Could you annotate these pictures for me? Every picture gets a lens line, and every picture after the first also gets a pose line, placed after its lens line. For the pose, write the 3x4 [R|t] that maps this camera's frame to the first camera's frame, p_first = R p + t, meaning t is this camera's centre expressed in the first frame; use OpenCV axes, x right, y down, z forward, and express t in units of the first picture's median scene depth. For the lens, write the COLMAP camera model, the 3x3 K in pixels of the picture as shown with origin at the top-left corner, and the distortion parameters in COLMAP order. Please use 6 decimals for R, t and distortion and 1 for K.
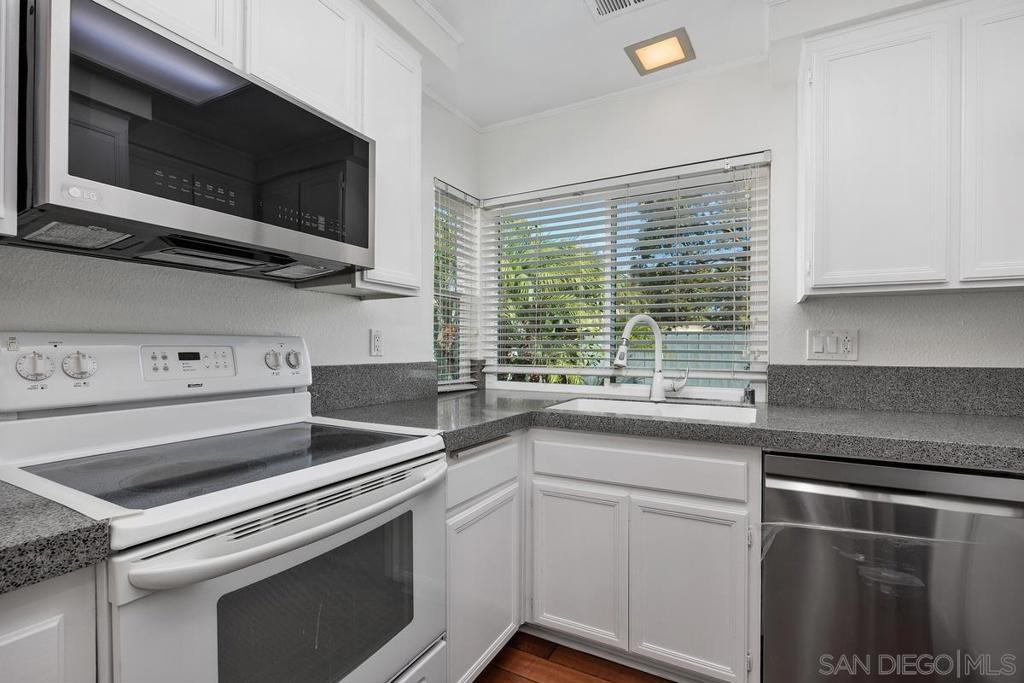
lens RADIAL K [[469.4, 0, 510.5], [0, 469.4, 347.3], [0, 0, 1]] dist [-0.001820, 0.000136]
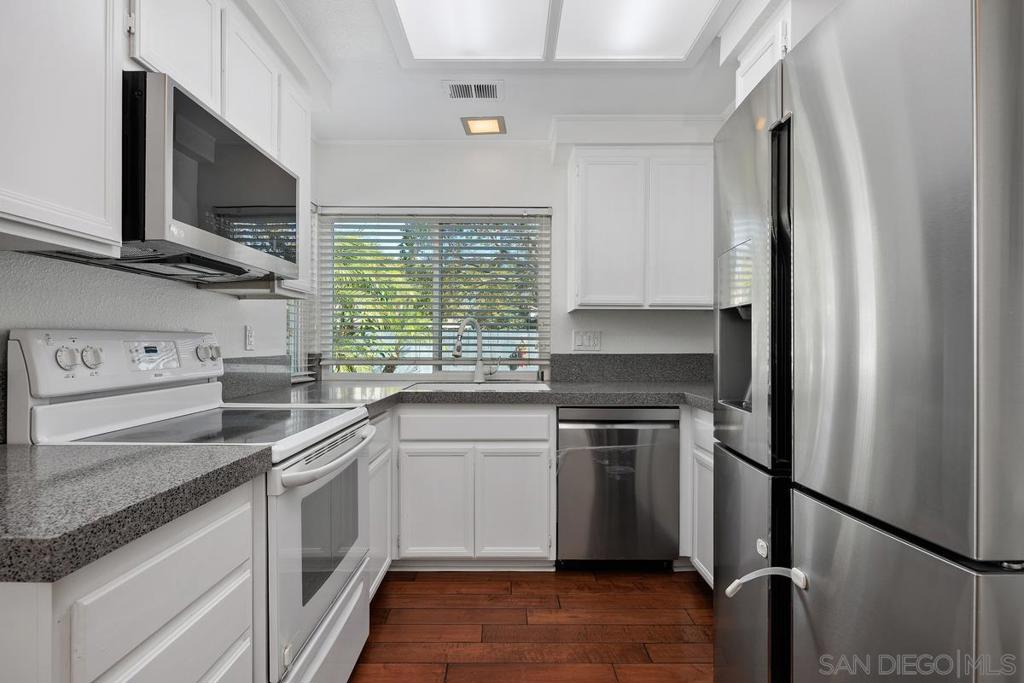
lens RADIAL K [[514.6, 0, 513.6], [0, 514.6, 341.5], [0, 0, 1]] dist [-0.000091, 0.000087]
pose [[0.874210, 0.000040, 0.485548, -0.408267], [0.000466, 0.999999, -0.000921, -0.000651], [-0.485548, 0.001031, 0.874210, -0.427535]]
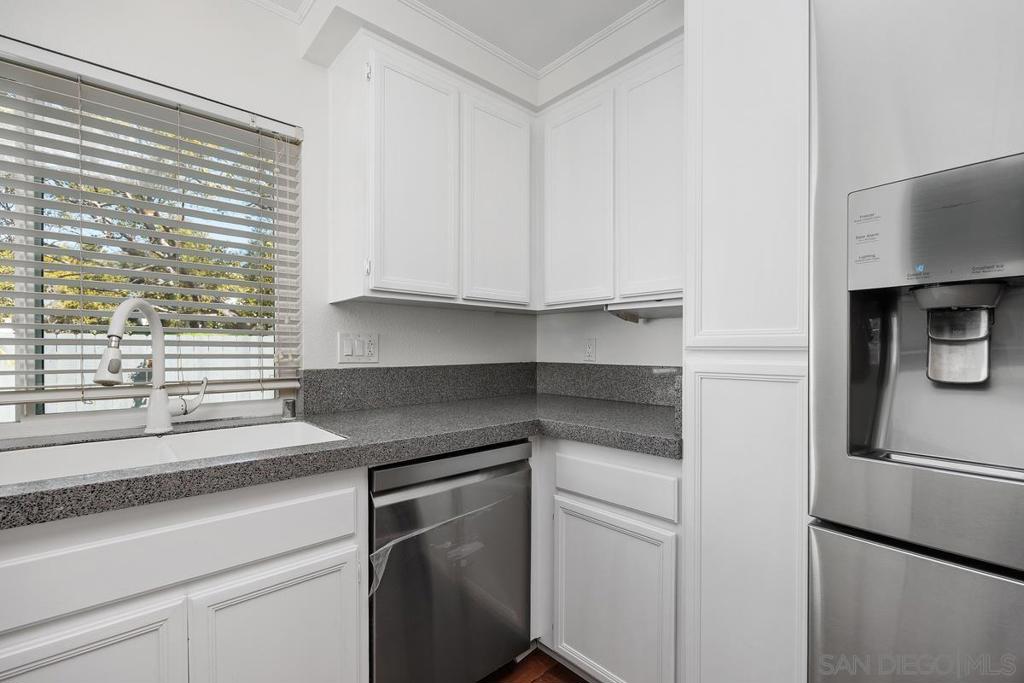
lens RADIAL K [[453.8, 0, 511.6], [0, 453.8, 351.5], [0, 0, 1]] dist [-0.000013, 0.000175]
pose [[0.327057, -0.006889, 0.944979, -0.162131], [0.001152, 0.999976, 0.006891, -0.003792], [-0.945004, -0.001165, 0.327057, 0.426757]]
